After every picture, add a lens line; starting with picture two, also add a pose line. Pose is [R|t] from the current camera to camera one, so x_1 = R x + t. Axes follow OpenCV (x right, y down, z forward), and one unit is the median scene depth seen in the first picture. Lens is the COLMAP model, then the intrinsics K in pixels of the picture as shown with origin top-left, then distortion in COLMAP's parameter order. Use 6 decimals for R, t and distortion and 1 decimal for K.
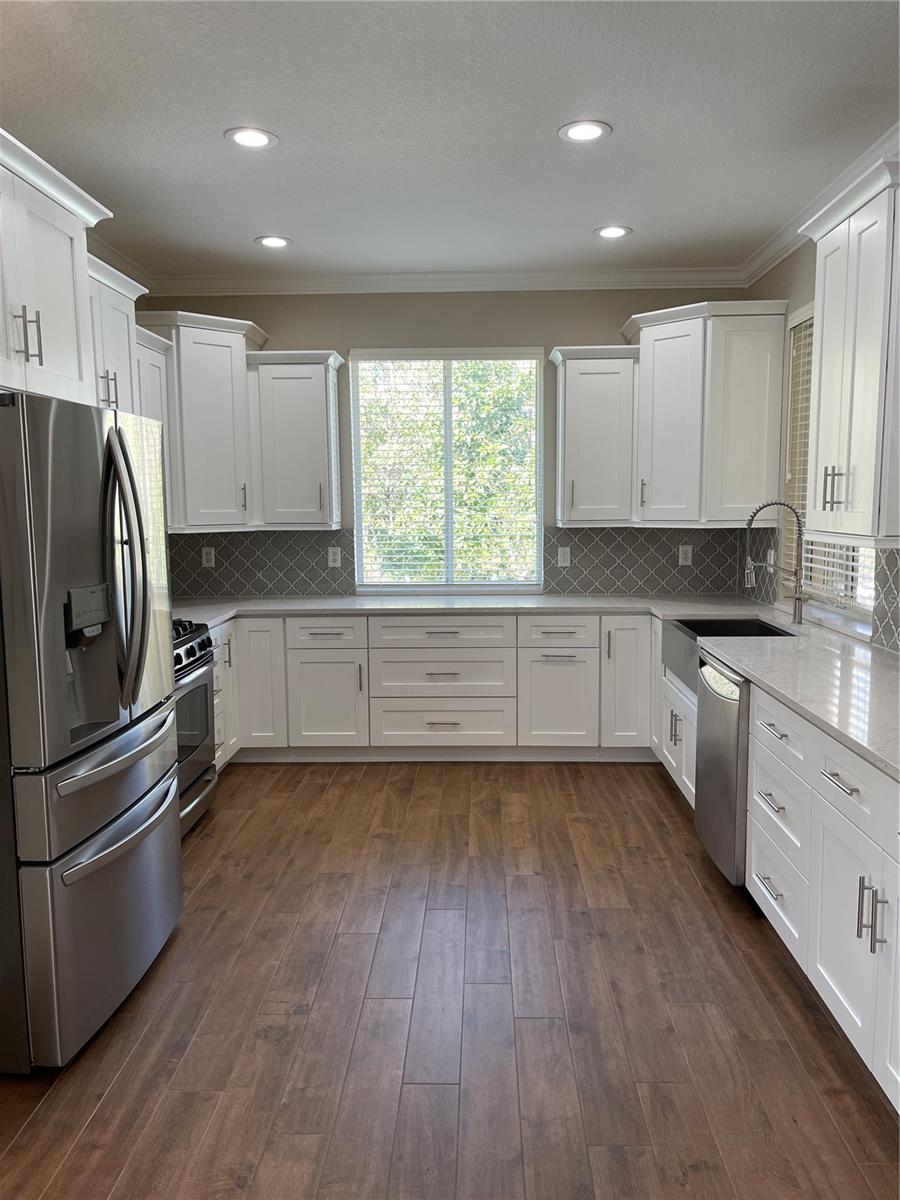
lens RADIAL K [[905.3, 0, 452.8], [0, 905.3, 604.4], [0, 0, 1]] dist [0.076496, -0.087014]
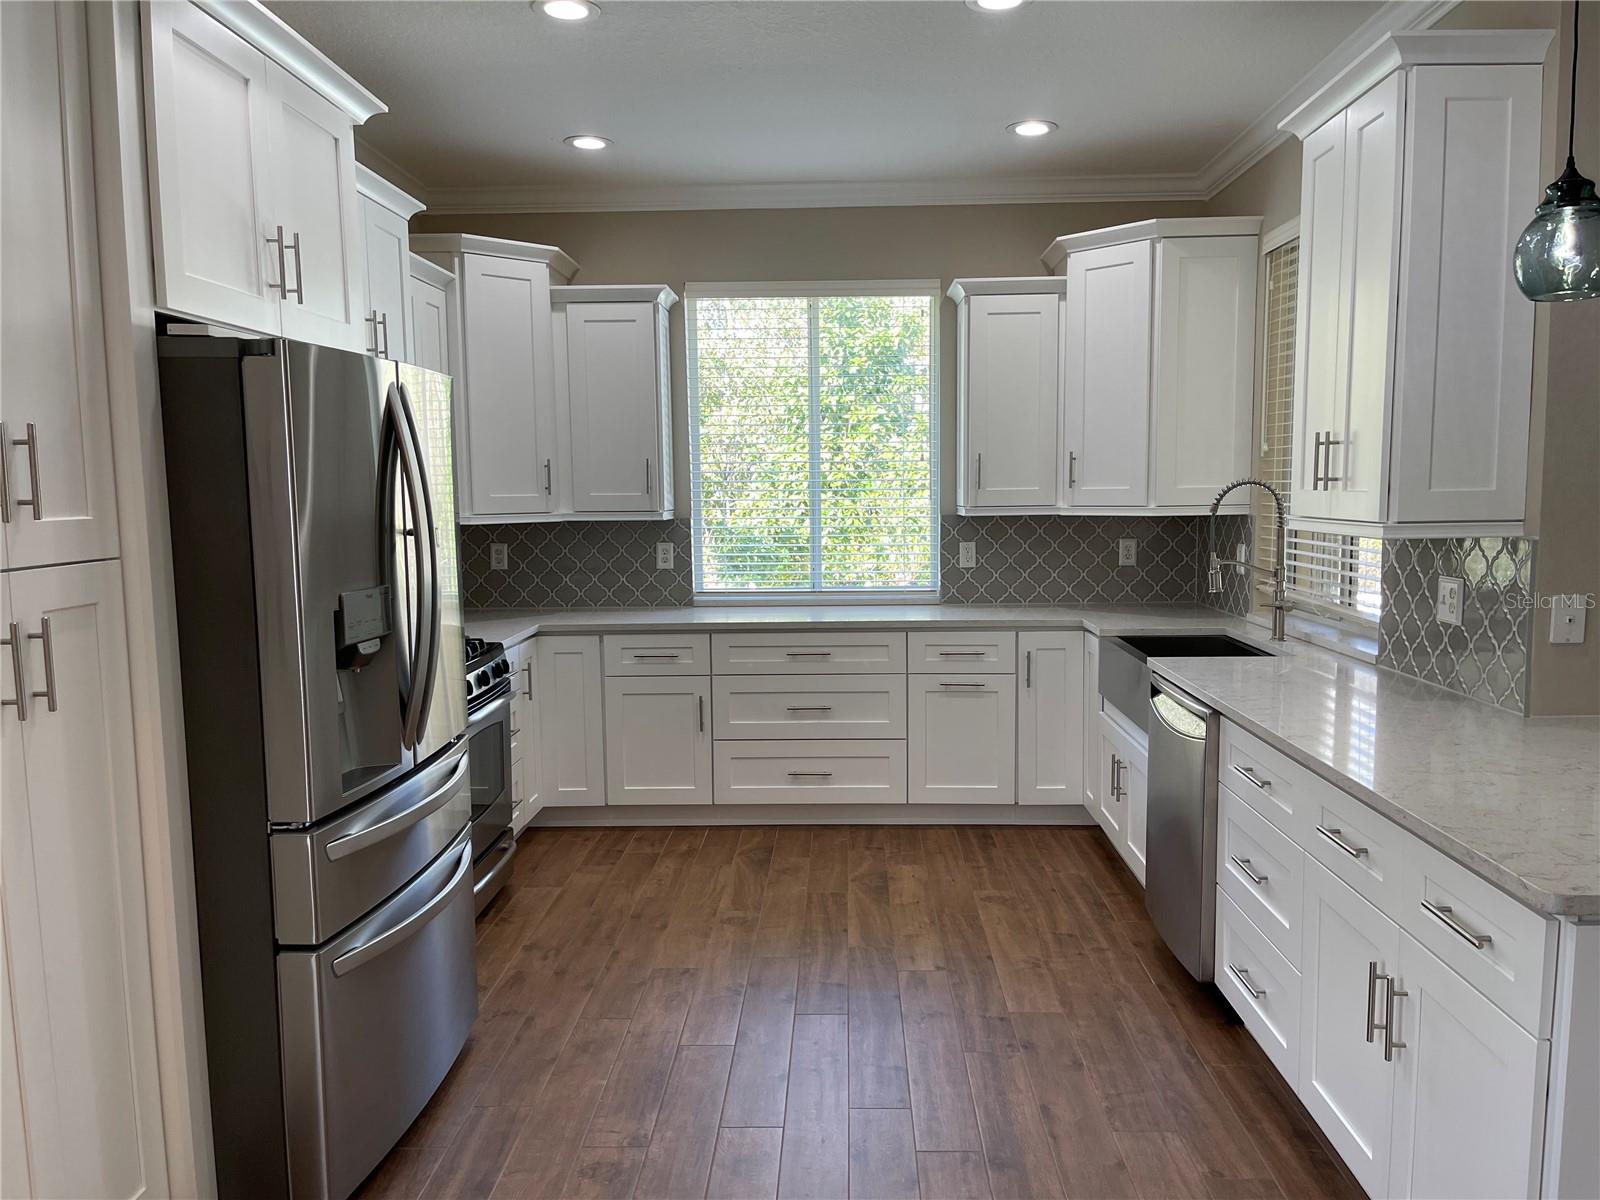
lens RADIAL K [[1207.0, 0, 806.2], [0, 1207.0, 614.5], [0, 0, 1]] dist [0.076496, -0.087014]
pose [[0.999995, -0.002614, -0.001854, -0.013681], [0.002600, 0.999971, -0.007126, 0.005707], [0.001872, 0.007121, 0.999973, -0.015255]]
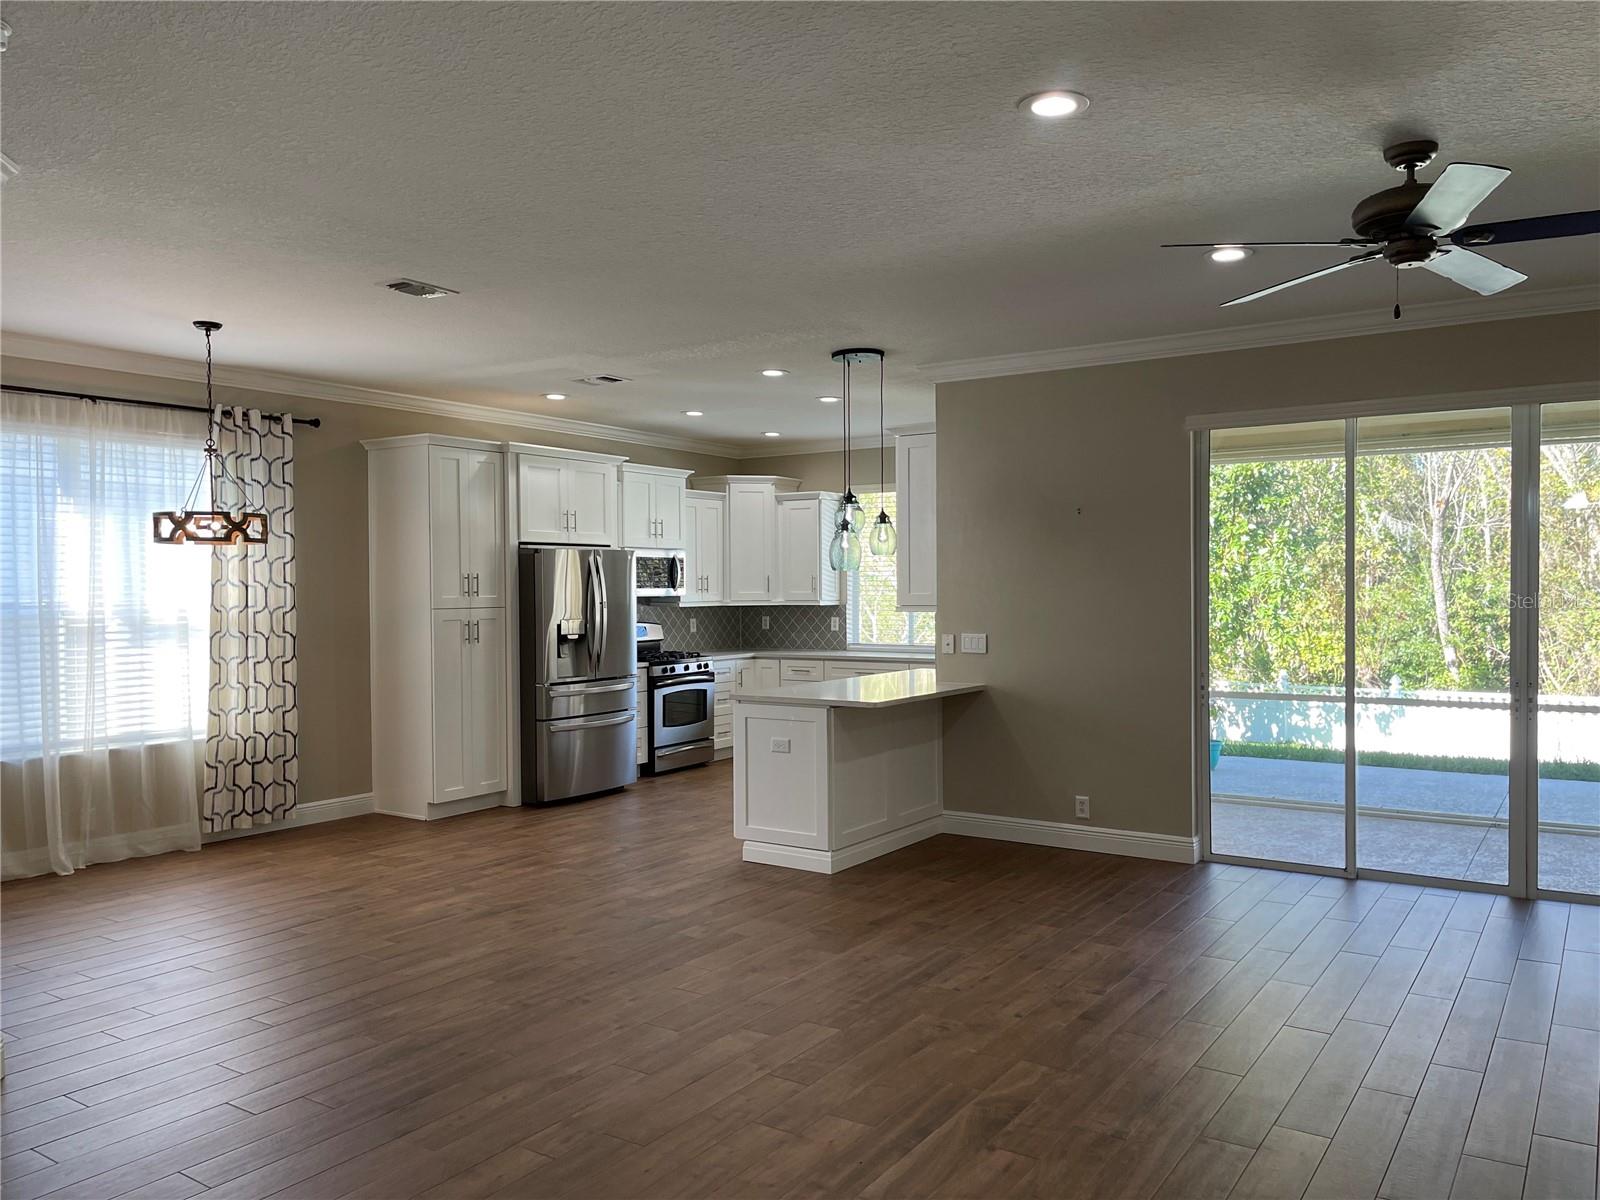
lens RADIAL K [[1207.0, 0, 818.4], [0, 1207.0, 606.6], [0, 0, 1]] dist [0.076496, -0.087014]
pose [[0.850933, 0.011681, -0.525144, 1.126845], [-0.061855, 0.995025, -0.078095, 0.095735], [0.521619, 0.098936, 0.847423, -0.867938]]
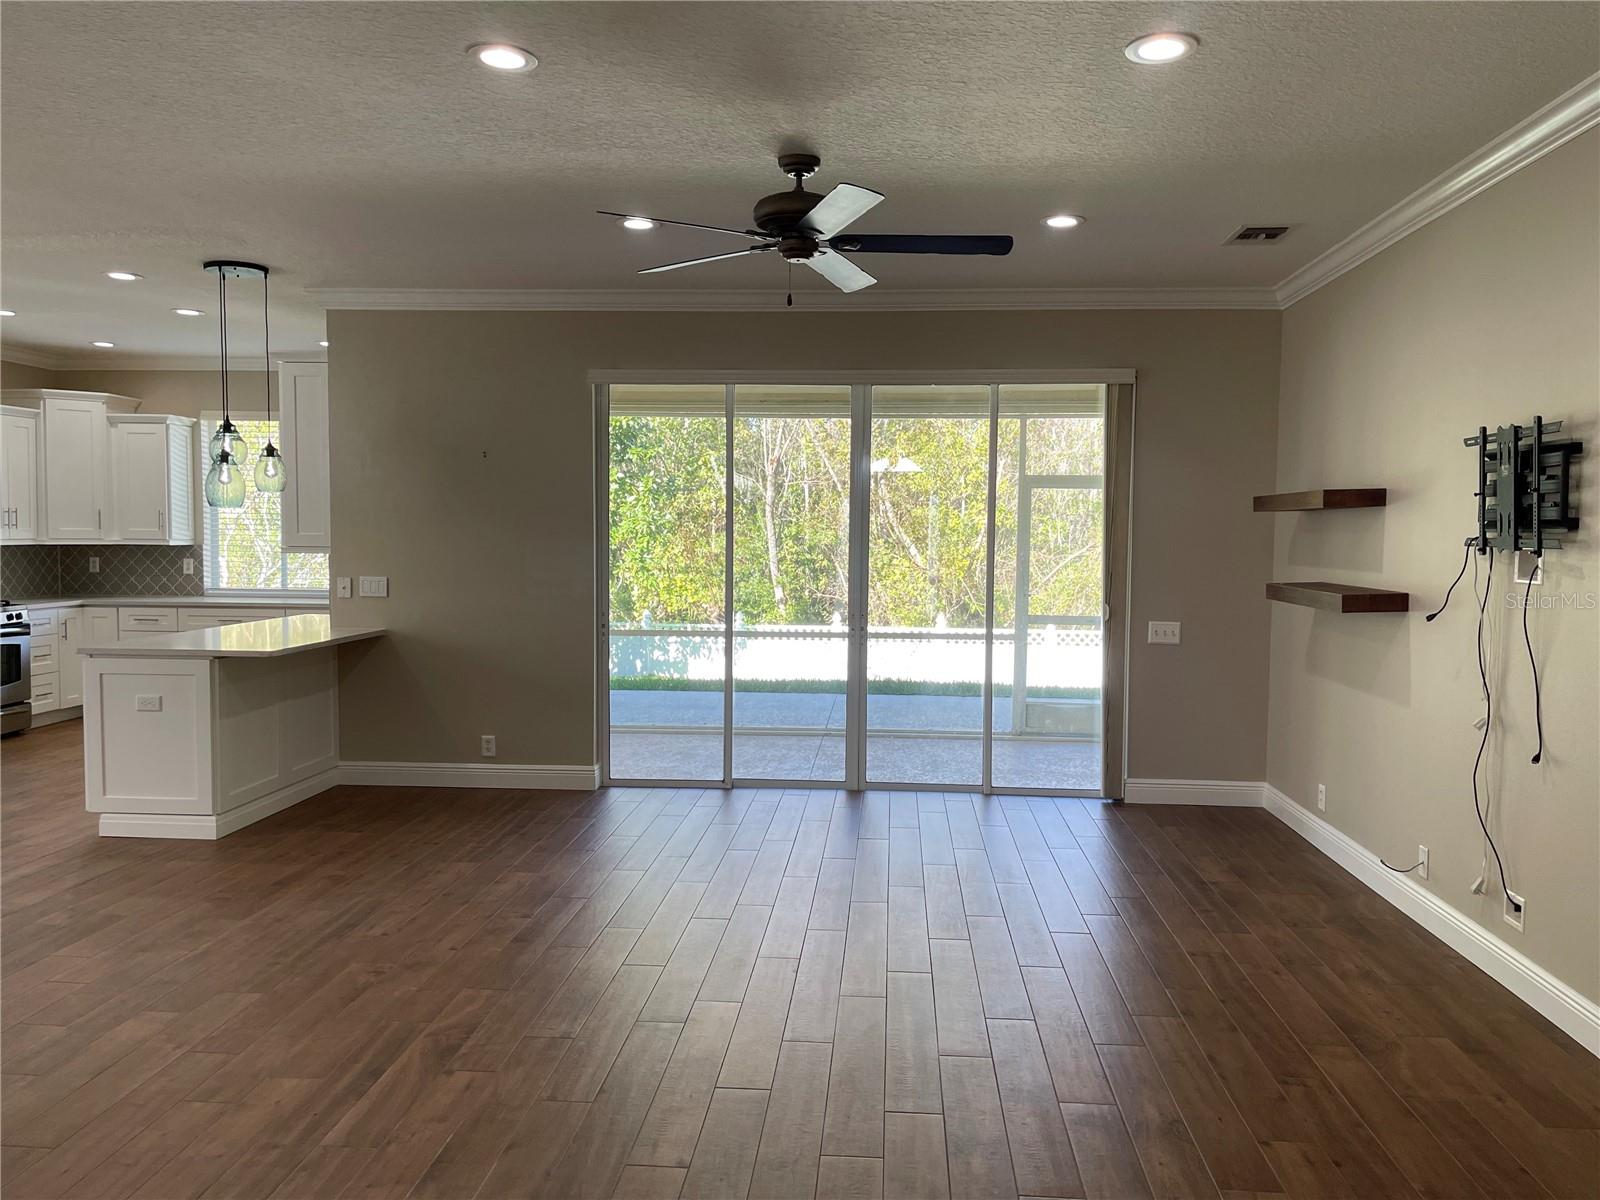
lens RADIAL K [[1207.0, 0, 812.8], [0, 1207.0, 598.3], [0, 0, 1]] dist [0.076496, -0.087014]
pose [[0.998994, 0.020651, -0.039797, 1.082933], [-0.023031, 0.997914, -0.060309, 0.102480], [0.038468, 0.061165, 0.997386, -0.927833]]
